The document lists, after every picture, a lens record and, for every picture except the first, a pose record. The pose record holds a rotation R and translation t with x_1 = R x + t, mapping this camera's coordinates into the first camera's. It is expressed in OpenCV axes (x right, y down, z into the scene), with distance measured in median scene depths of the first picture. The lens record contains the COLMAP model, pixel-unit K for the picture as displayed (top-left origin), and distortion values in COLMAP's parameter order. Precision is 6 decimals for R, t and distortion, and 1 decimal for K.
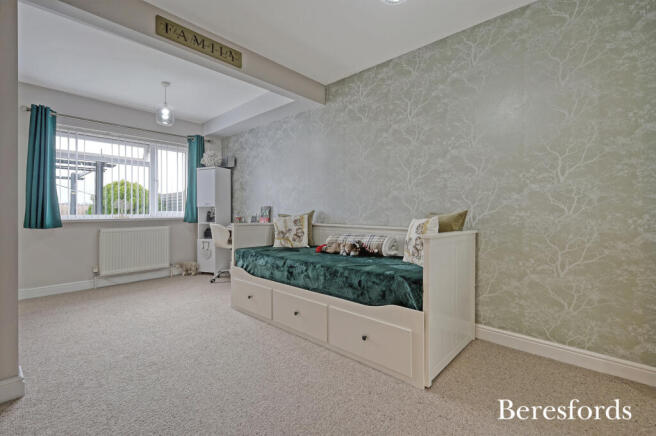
lens RADIAL K [[287.9, 0, 325.6], [0, 287.9, 216.6], [0, 0, 1]] dist [0.004763, 0.001241]
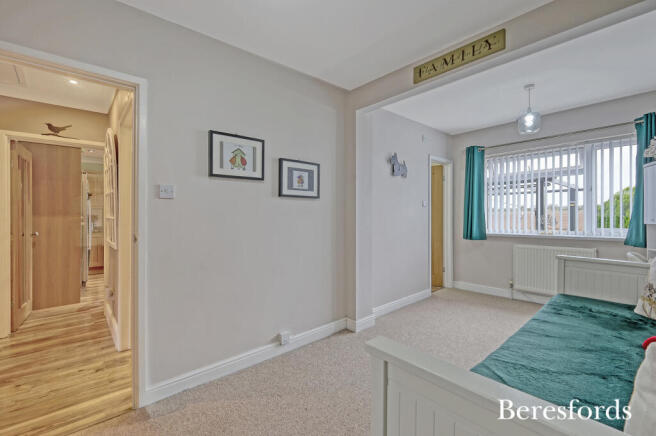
lens RADIAL K [[287.9, 0, 325.9], [0, 287.9, 215.2], [0, 0, 1]] dist [0.004763, 0.001241]
pose [[-0.097073, -0.005479, -0.995262, 0.351971], [-0.019157, 0.999810, -0.003635, -0.047420], [0.995093, 0.018714, -0.097160, 0.433984]]
